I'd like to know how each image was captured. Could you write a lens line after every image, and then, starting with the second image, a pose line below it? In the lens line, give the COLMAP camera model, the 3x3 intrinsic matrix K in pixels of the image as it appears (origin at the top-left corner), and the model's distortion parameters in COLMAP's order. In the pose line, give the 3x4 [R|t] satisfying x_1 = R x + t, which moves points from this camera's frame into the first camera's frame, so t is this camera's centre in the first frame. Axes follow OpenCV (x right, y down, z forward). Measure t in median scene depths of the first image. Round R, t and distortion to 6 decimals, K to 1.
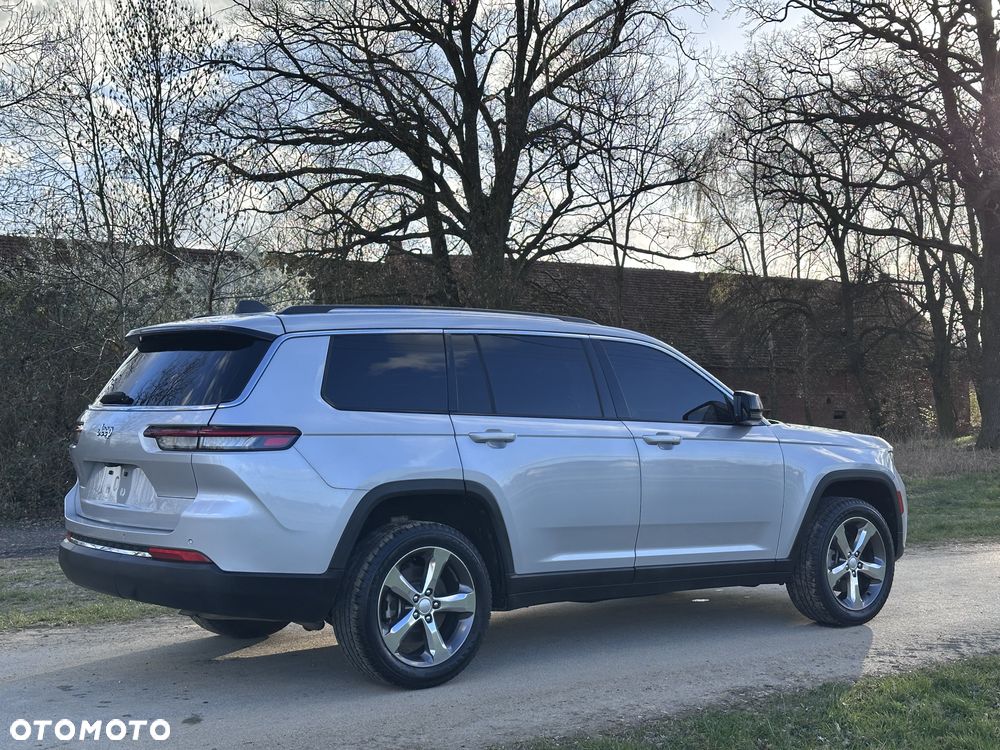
lens RADIAL K [[1379.5, 0, 505.0], [0, 1379.5, 380.3], [0, 0, 1]] dist [0.132799, 0.000000]
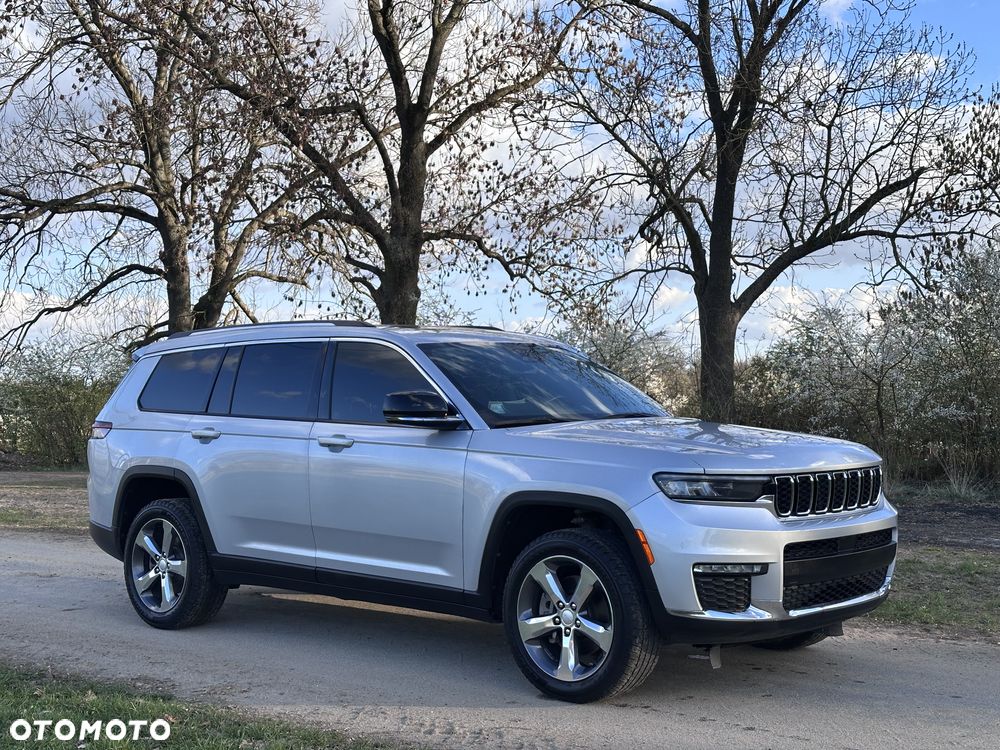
lens RADIAL K [[1379.5, 0, 489.9], [0, 1379.5, 385.1], [0, 0, 1]] dist [0.132799, 0.000000]
pose [[0.172901, -0.010243, -0.984886, 0.165224], [0.026493, 0.999633, -0.005745, 0.001702], [0.984583, -0.025099, 0.173109, 0.141404]]
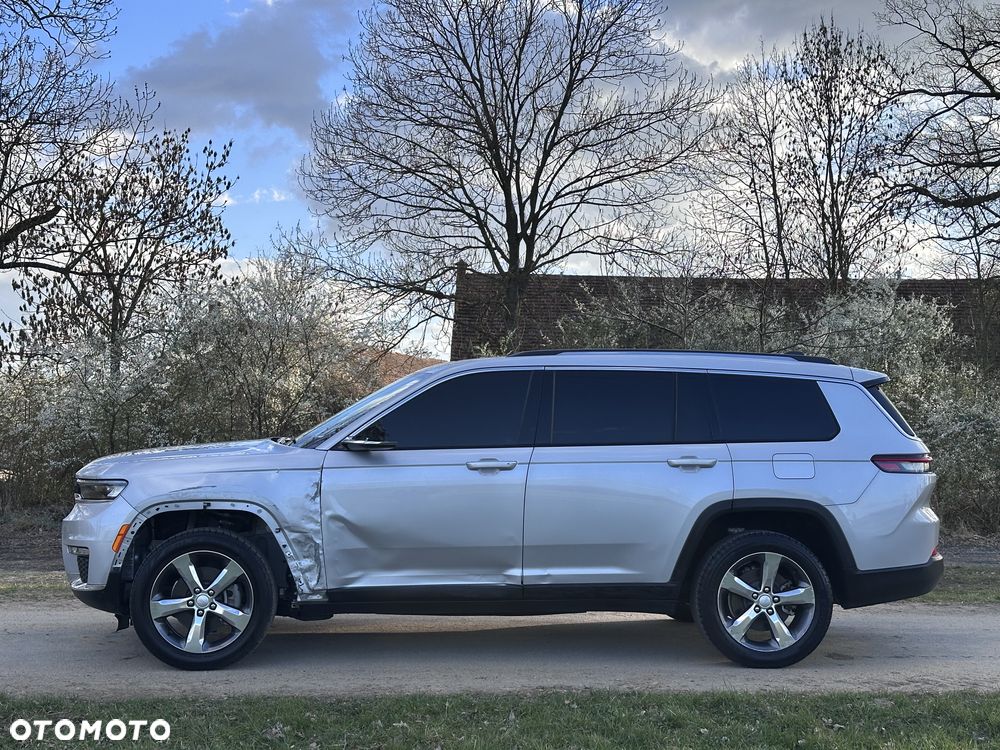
lens RADIAL K [[1379.5, 0, 497.1], [0, 1379.5, 379.6], [0, 0, 1]] dist [0.132799, 0.000000]
pose [[0.837903, -0.012477, -0.545677, 0.096868], [-0.000284, 0.999729, -0.023295, 0.000500], [0.545820, 0.019674, 0.837672, 0.006441]]
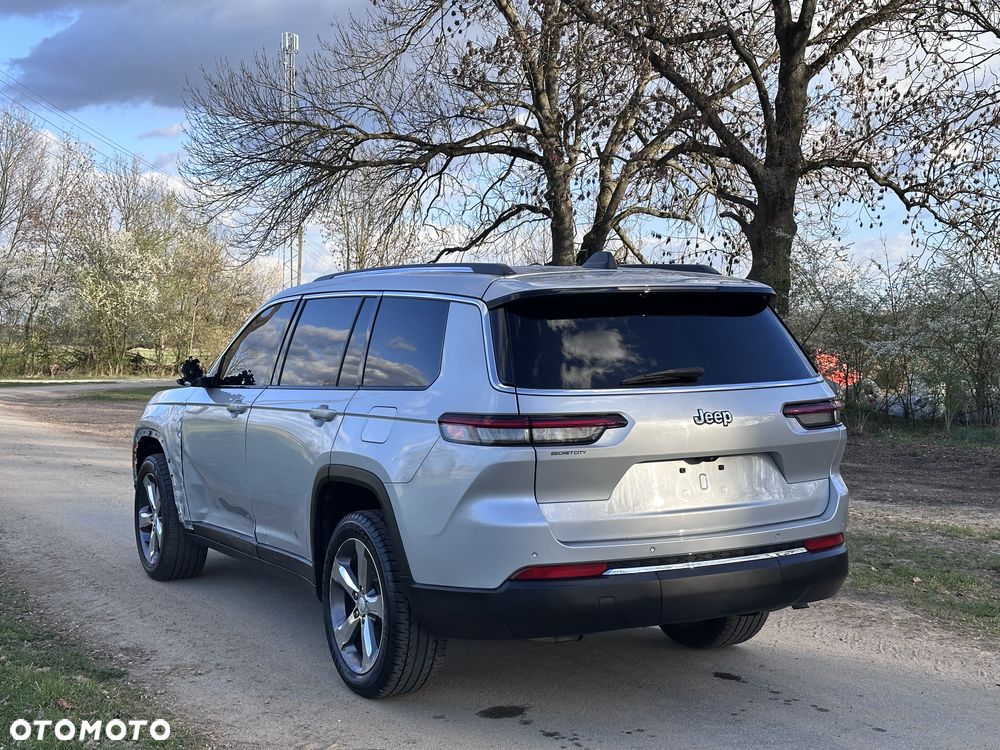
lens RADIAL K [[1379.5, 0, 495.2], [0, 1379.5, 389.3], [0, 0, 1]] dist [0.132799, 0.000000]
pose [[-0.144519, 0.039885, -0.988698, 0.148552], [0.017350, 0.999136, 0.037770, -0.000277], [0.989350, -0.011696, -0.145086, 0.185100]]
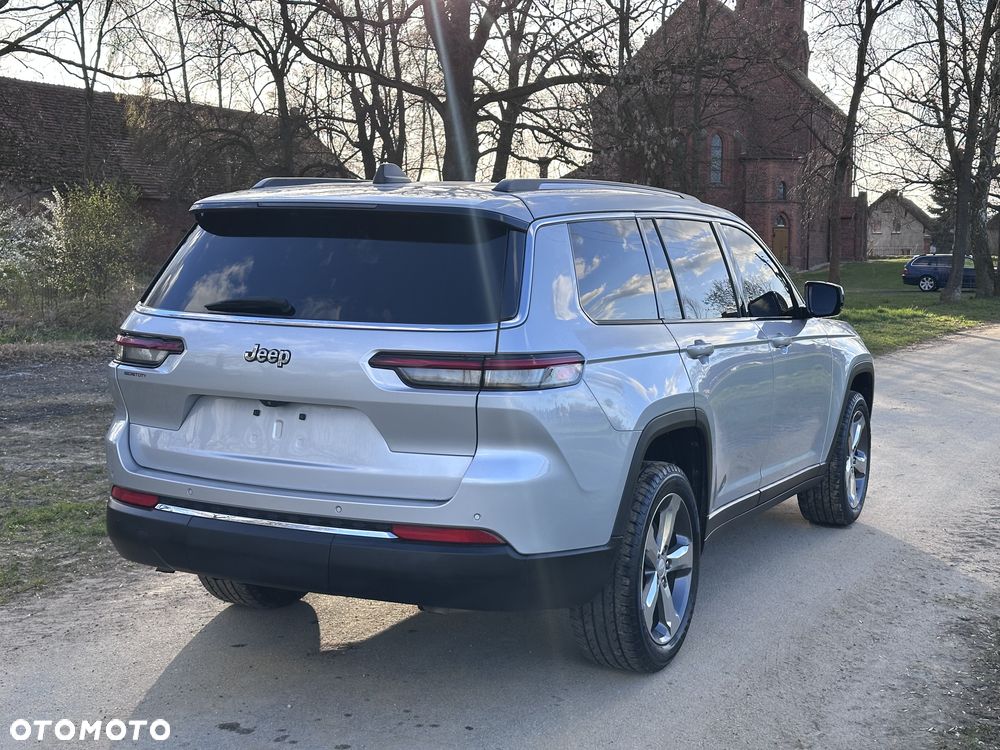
lens RADIAL K [[1379.5, 0, 503.4], [0, 1379.5, 377.1], [0, 0, 1]] dist [0.132799, 0.000000]
pose [[0.900619, -0.027471, 0.433740, -0.063057], [-0.024737, 0.993142, 0.114265, -0.004440], [-0.433904, -0.113638, 0.893764, 0.044819]]
